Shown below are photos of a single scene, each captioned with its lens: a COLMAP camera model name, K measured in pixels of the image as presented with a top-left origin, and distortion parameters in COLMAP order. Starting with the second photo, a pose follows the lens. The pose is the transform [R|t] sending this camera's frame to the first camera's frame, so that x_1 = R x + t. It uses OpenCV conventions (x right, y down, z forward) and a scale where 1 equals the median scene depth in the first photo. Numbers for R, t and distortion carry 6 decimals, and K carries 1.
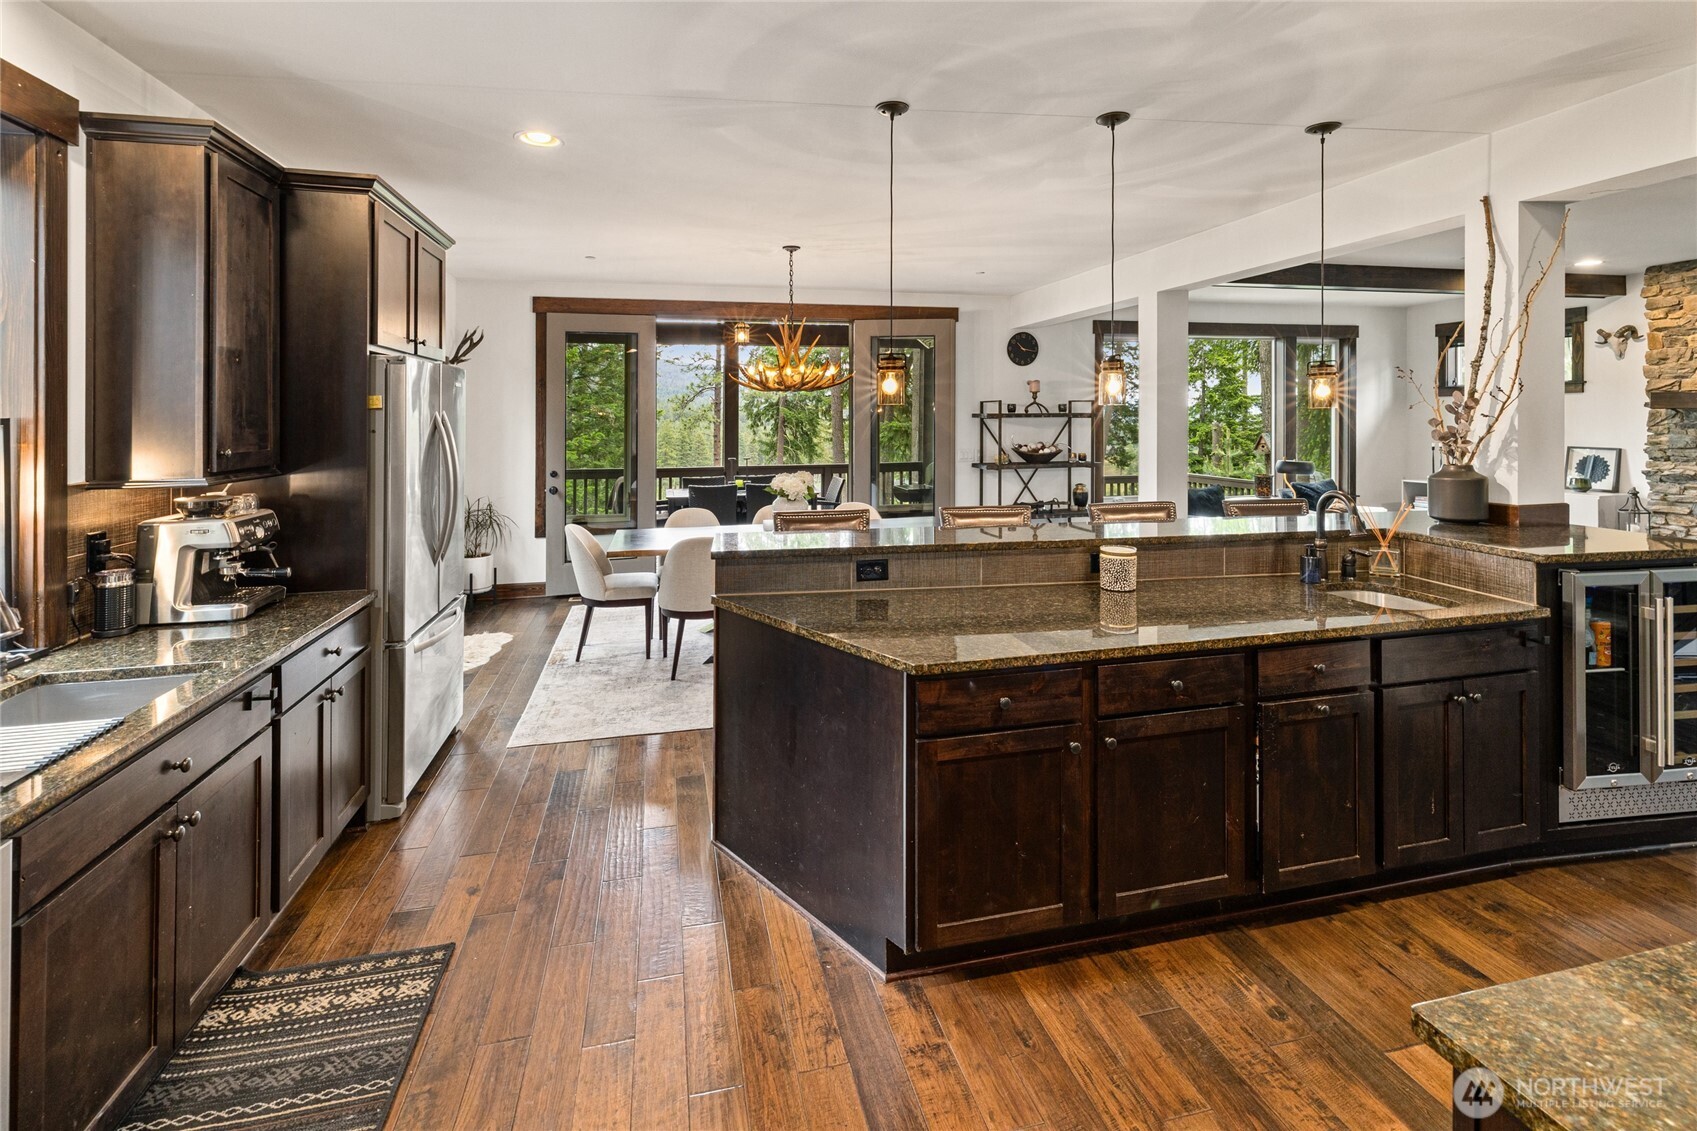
lens RADIAL K [[774.6, 0, 853.3], [0, 774.6, 421.1], [0, 0, 1]] dist [0.015236, 0.000235]
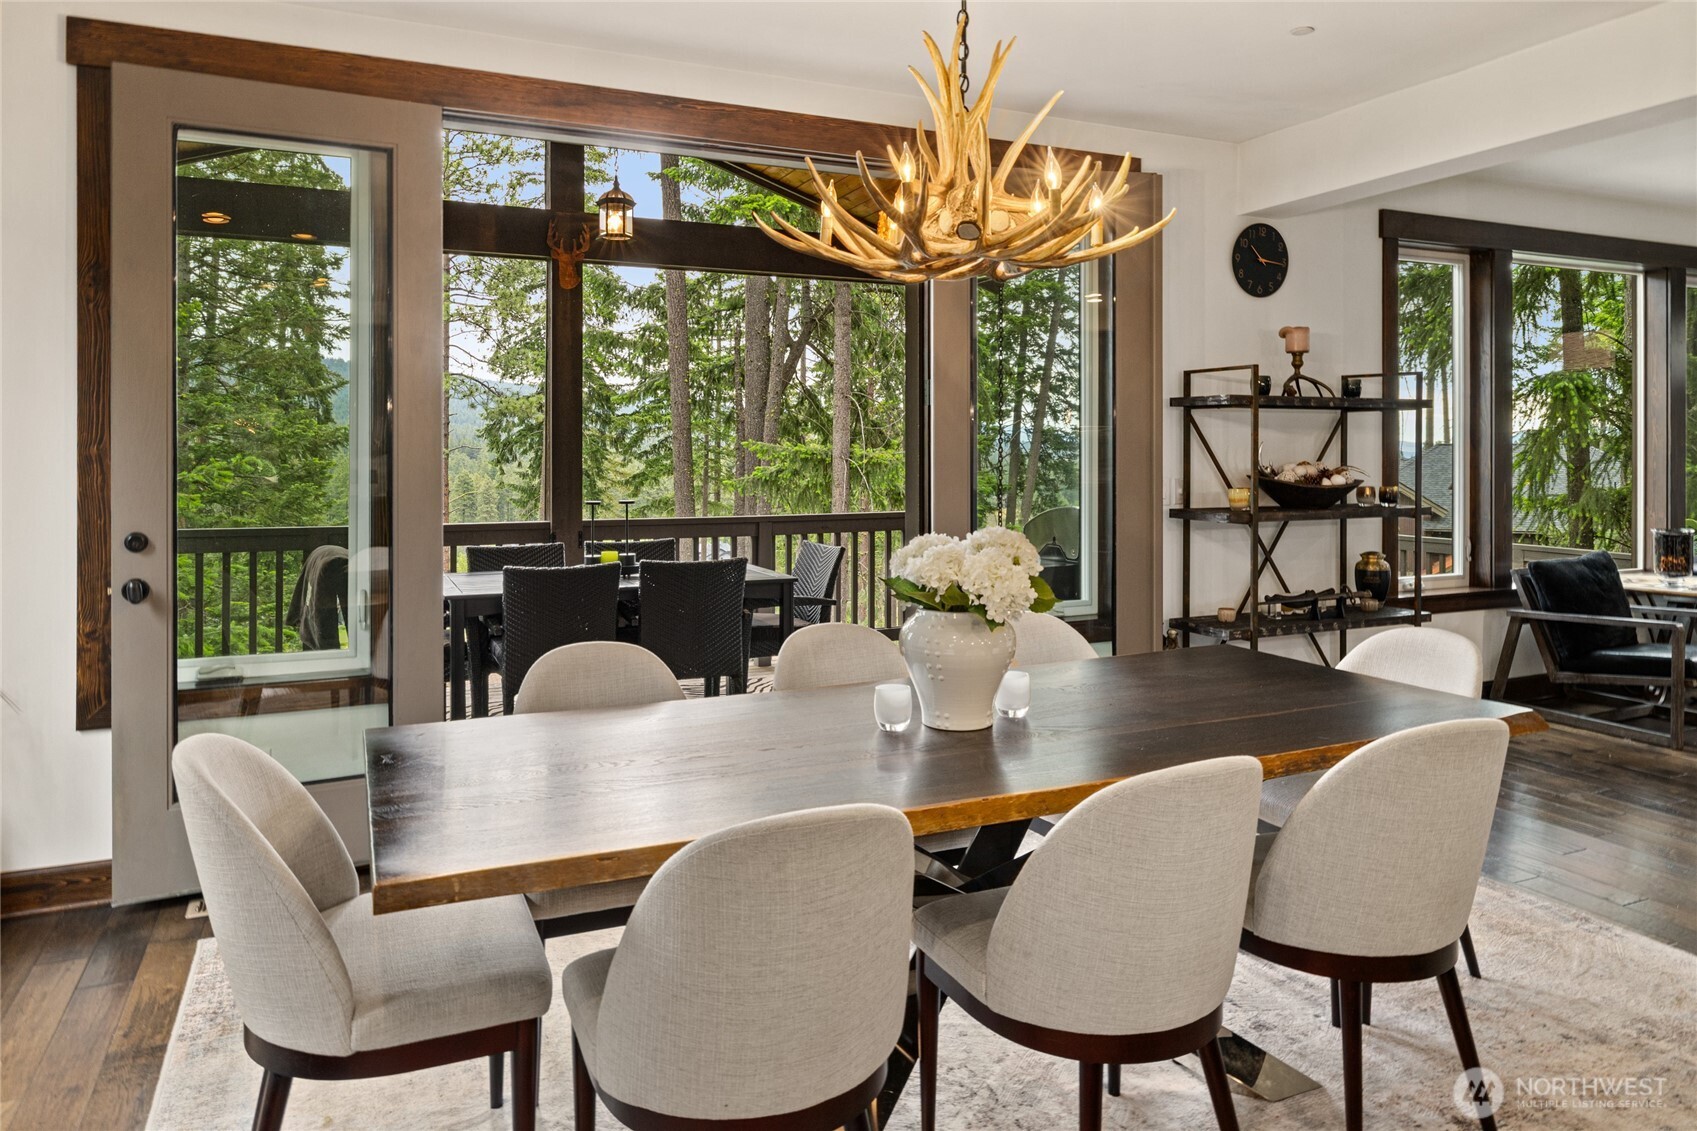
lens RADIAL K [[1103.8, 0, 834.1], [0, 1103.8, 475.9], [0, 0, 1]] dist [-0.001687, 0.001221]
pose [[0.983342, 0.001925, 0.181752, -0.147716], [-0.004516, 0.999894, 0.013847, 0.026668], [-0.181706, -0.014437, 0.983247, 0.400749]]
